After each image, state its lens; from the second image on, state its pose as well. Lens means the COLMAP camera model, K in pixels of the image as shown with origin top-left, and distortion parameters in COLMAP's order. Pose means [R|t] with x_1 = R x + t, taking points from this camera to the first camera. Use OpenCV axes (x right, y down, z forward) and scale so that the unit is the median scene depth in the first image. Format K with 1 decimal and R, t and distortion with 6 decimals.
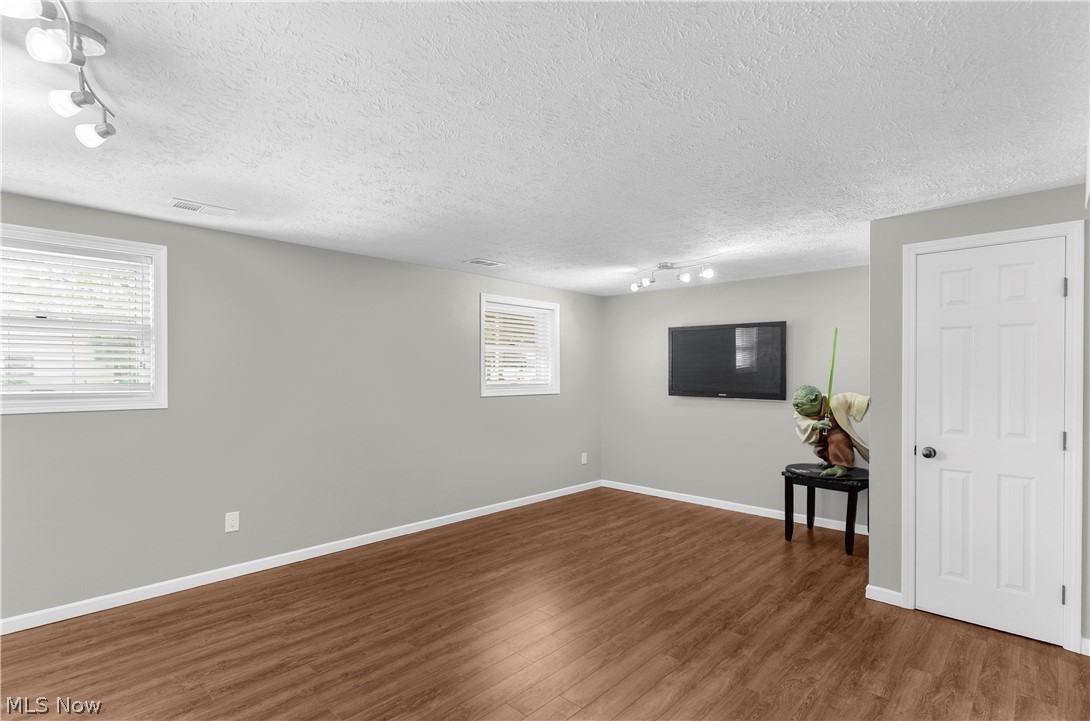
lens RADIAL K [[529.7, 0, 546.5], [0, 529.7, 355.0], [0, 0, 1]] dist [0.001219, -0.001122]
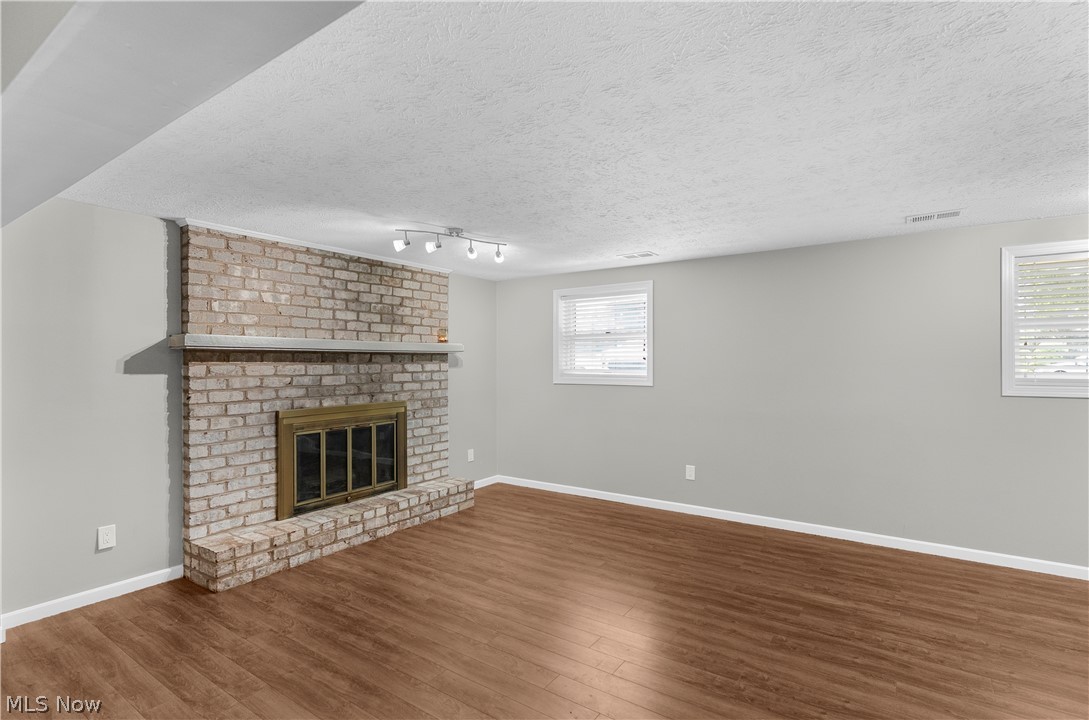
lens RADIAL K [[529.2, 0, 546.0], [0, 529.2, 354.5], [0, 0, 1]] dist [0.001219, -0.001122]
pose [[0.151723, -0.013807, -0.988327, 0.675481], [0.037940, 0.999247, -0.008136, 0.008843], [0.987695, -0.036262, 0.152133, 0.429884]]
